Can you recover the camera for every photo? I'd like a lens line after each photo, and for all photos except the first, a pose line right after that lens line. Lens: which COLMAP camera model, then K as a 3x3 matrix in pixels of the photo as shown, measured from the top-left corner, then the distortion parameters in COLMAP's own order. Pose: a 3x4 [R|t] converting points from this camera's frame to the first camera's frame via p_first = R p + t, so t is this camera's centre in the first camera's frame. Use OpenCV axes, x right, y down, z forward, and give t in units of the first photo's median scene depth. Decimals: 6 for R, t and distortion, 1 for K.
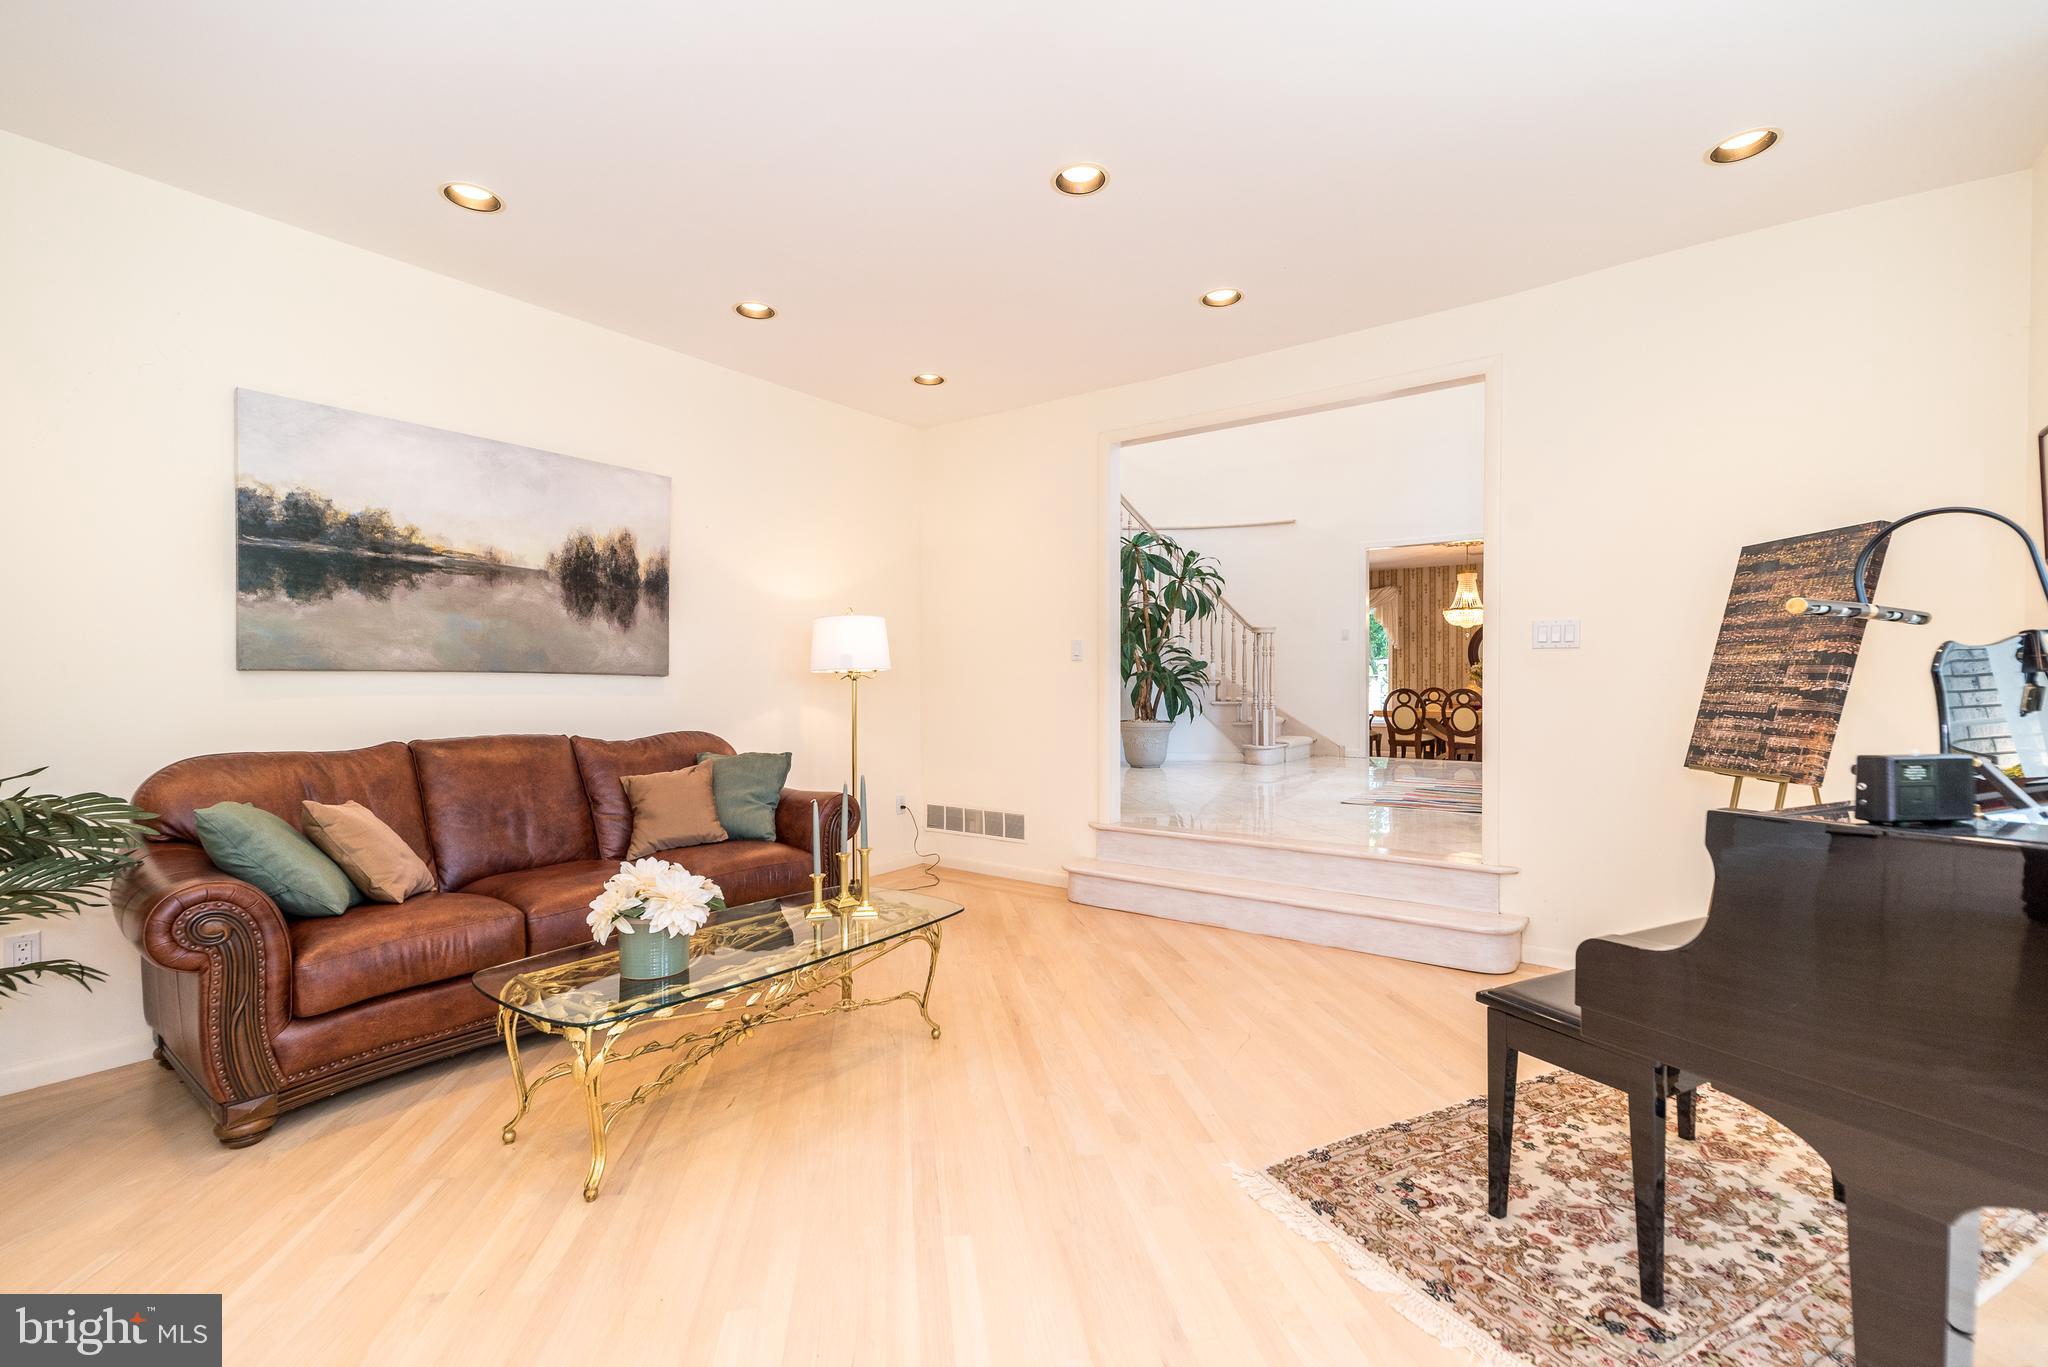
lens RADIAL K [[897.8, 0, 1019.4], [0, 897.8, 682.7], [0, 0, 1]] dist [0.009553, -0.000326]
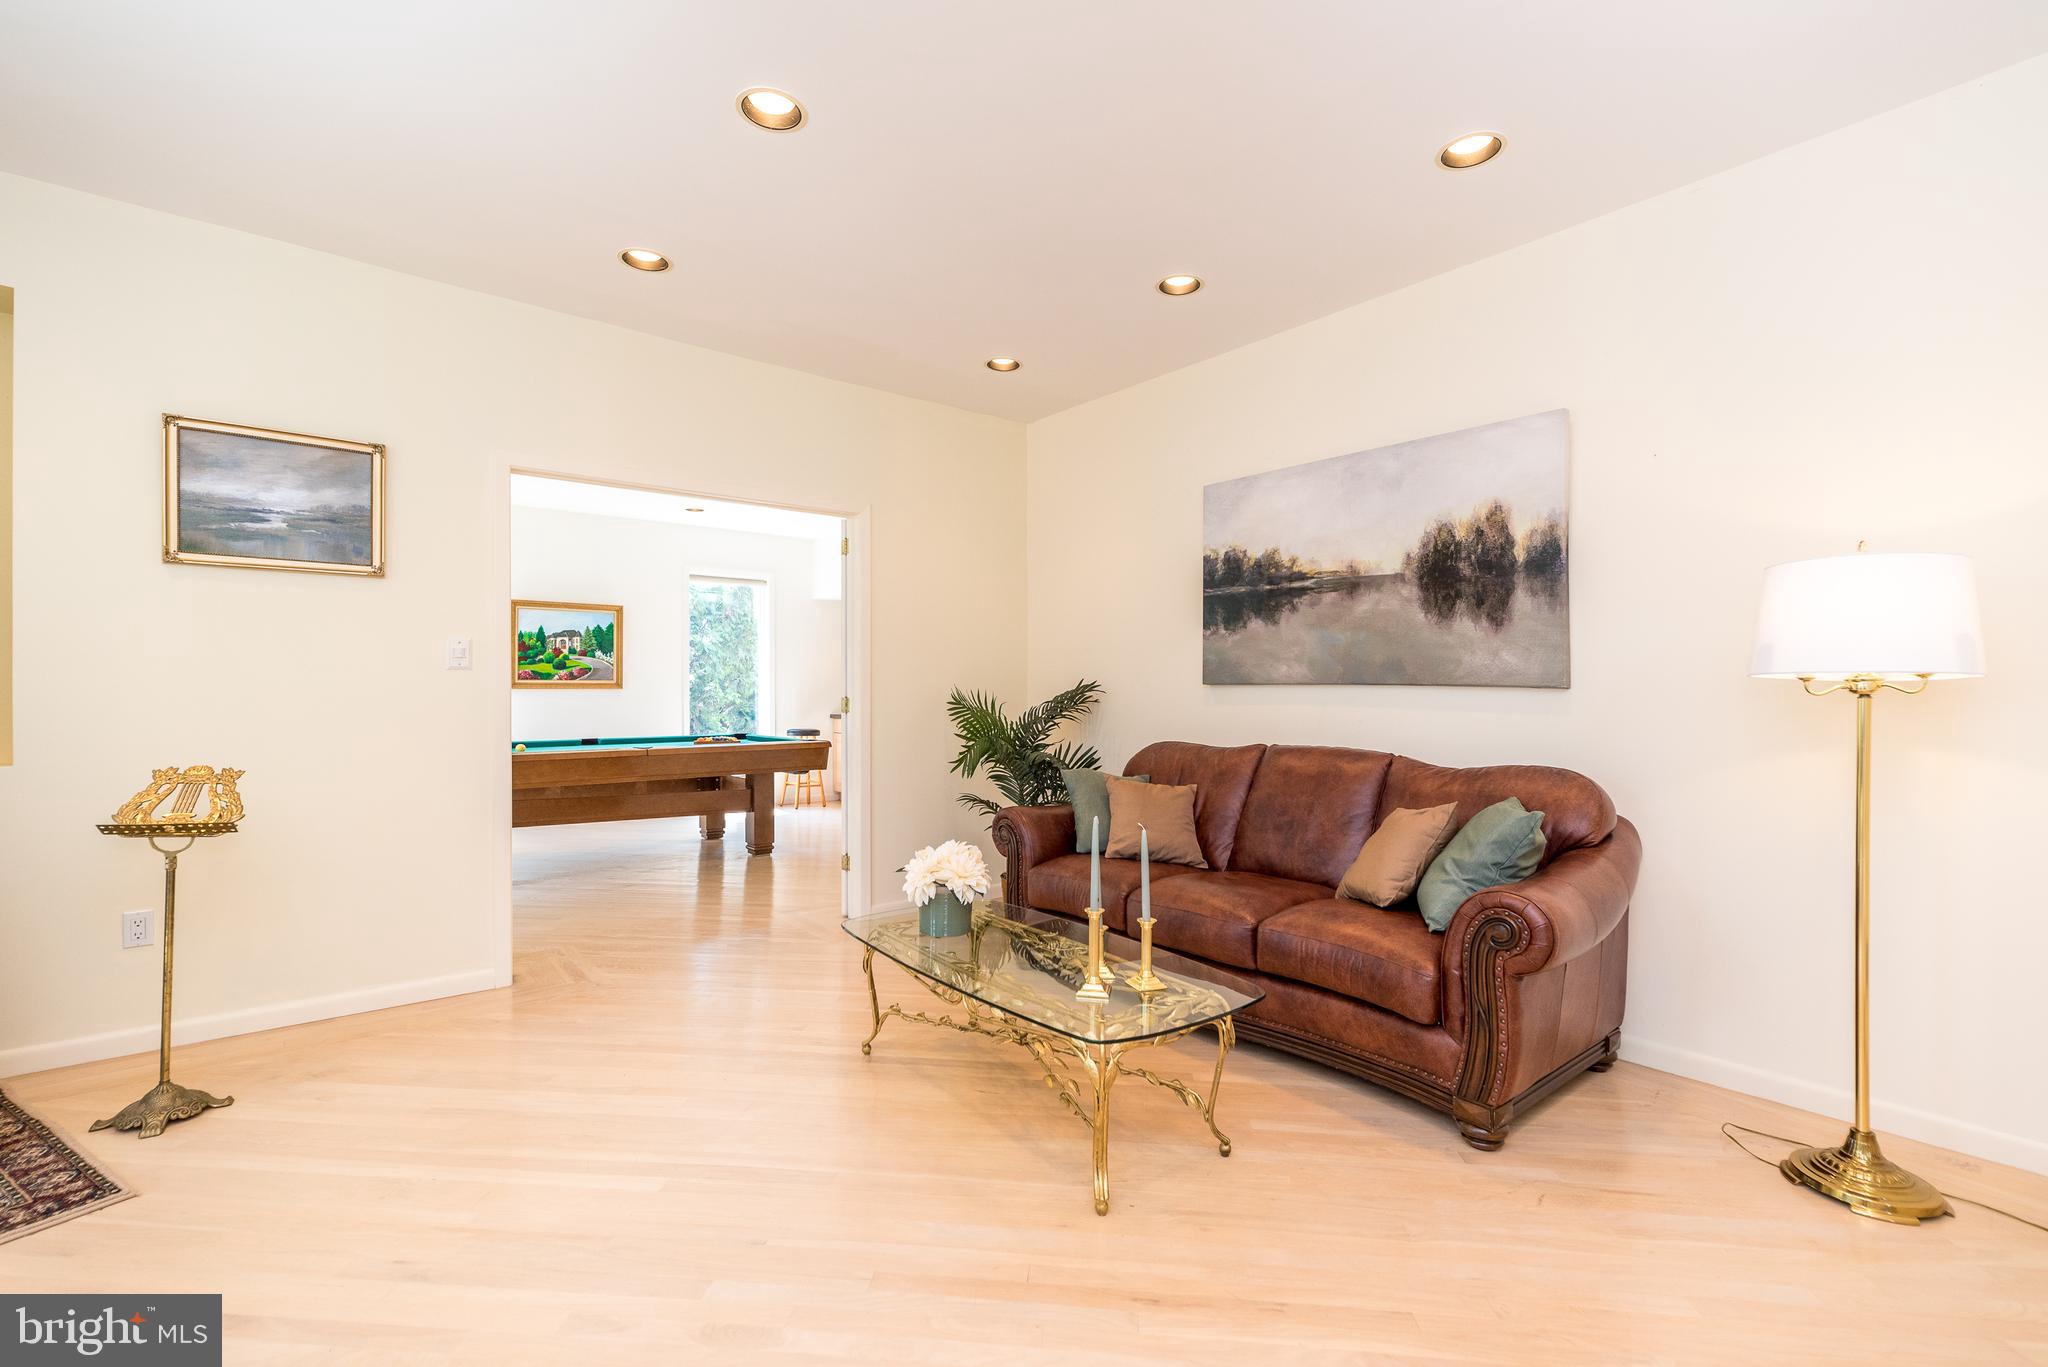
lens RADIAL K [[897.8, 0, 1022.0], [0, 897.8, 690.7], [0, 0, 1]] dist [0.009553, -0.000326]
pose [[-0.254179, 0.005711, -0.967140, 0.514816], [-0.002901, 0.999974, 0.006668, -0.011377], [0.967153, 0.004501, -0.254156, 0.967327]]
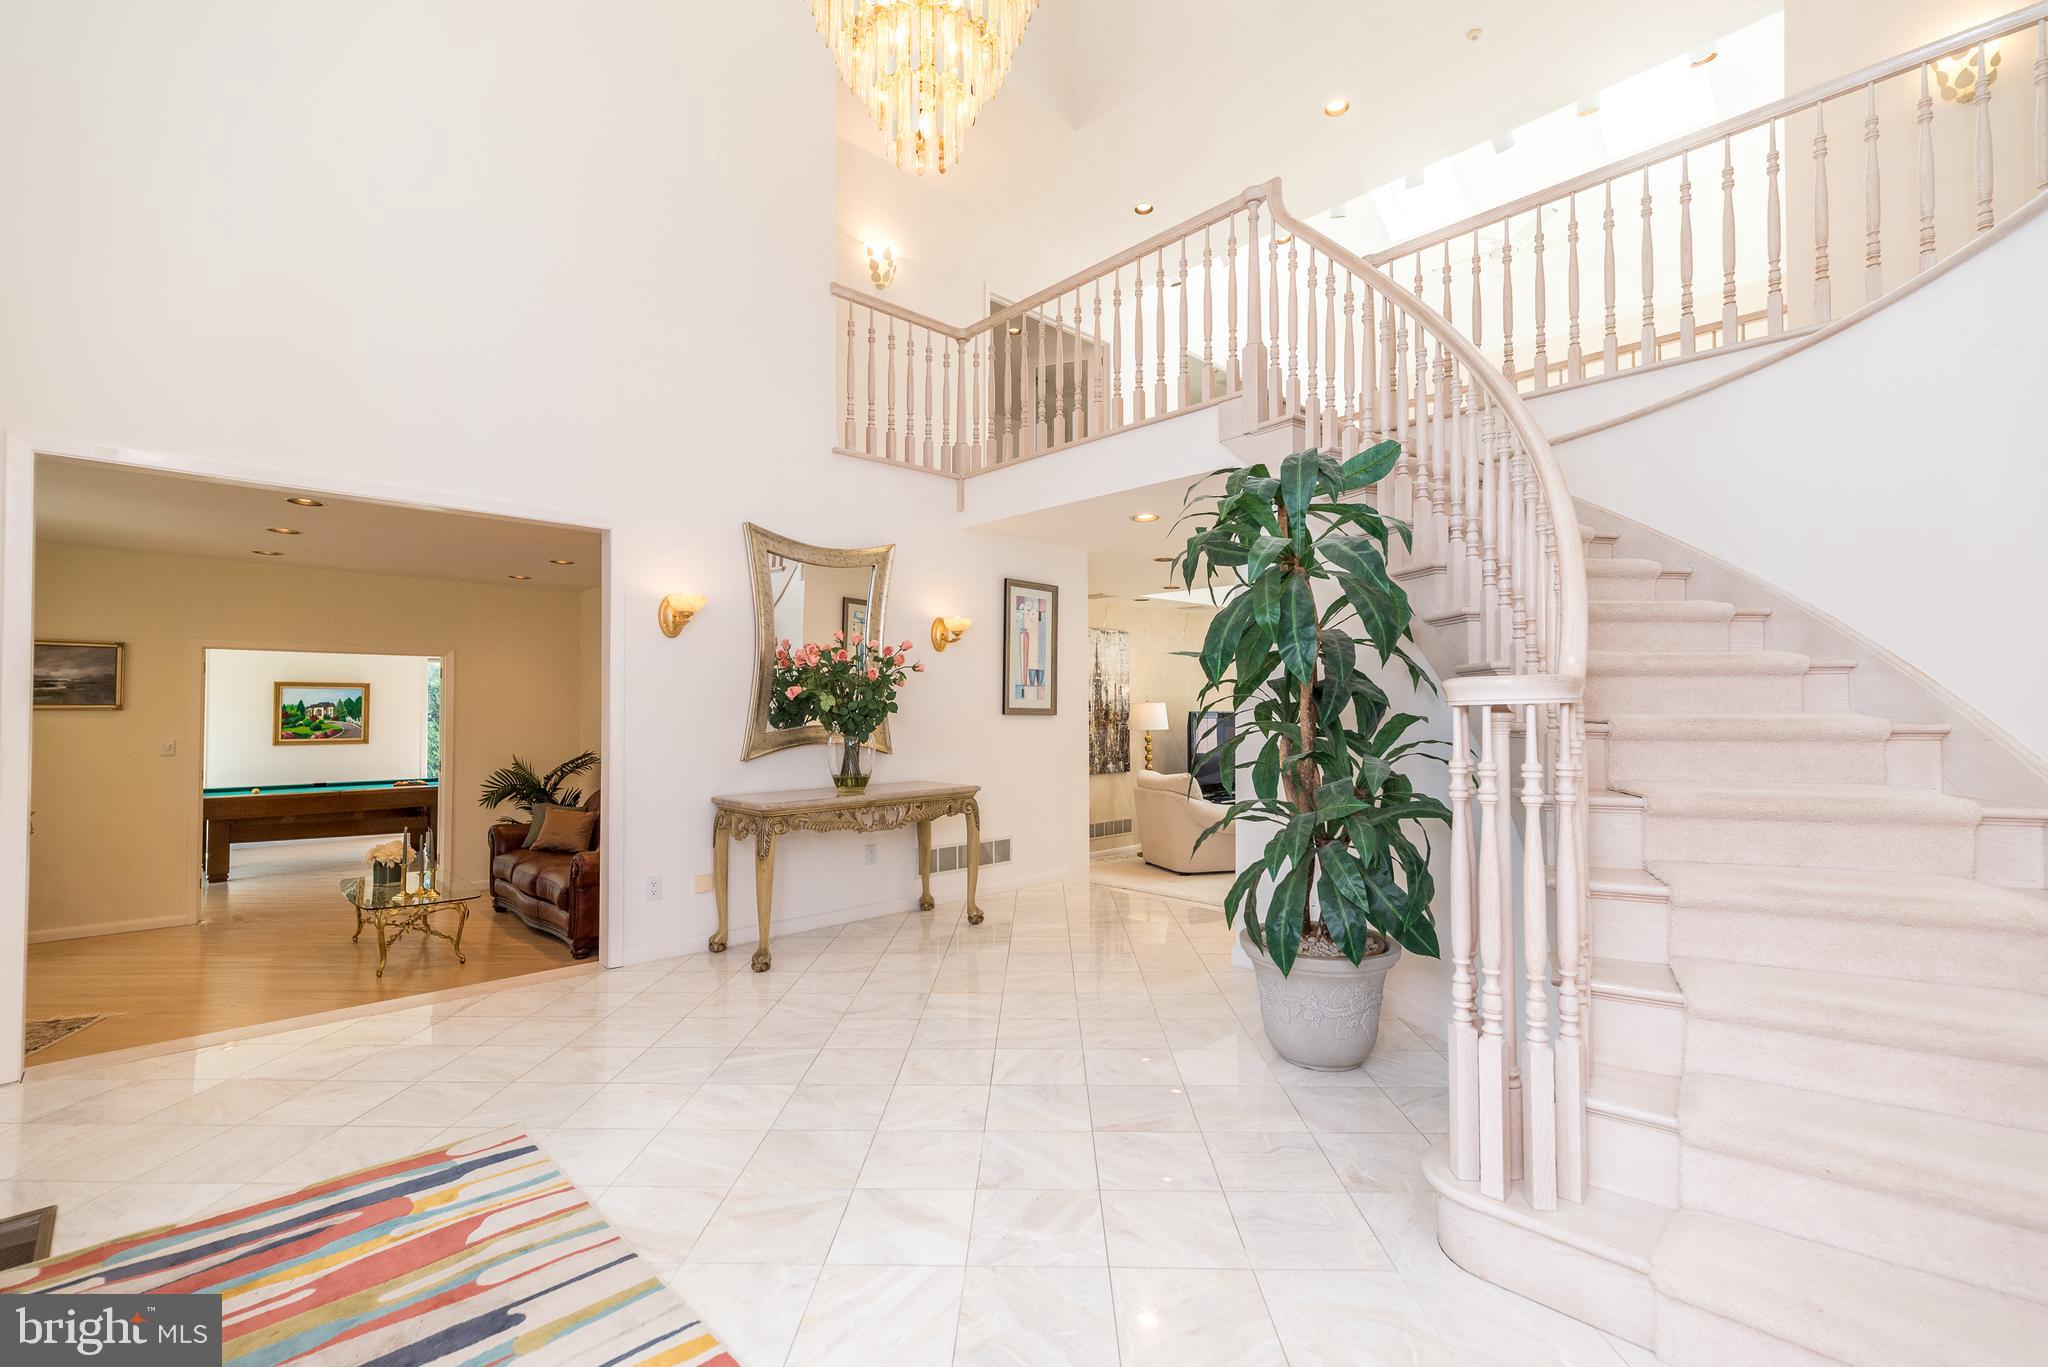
lens RADIAL K [[897.8, 0, 1028.2], [0, 897.8, 689.3], [0, 0, 1]] dist [0.009553, -0.000326]
pose [[-0.170923, -0.018968, -0.985102, 1.319484], [-0.000707, 0.999817, -0.019128, -0.137391], [0.985284, -0.002573, -0.170905, 2.288557]]
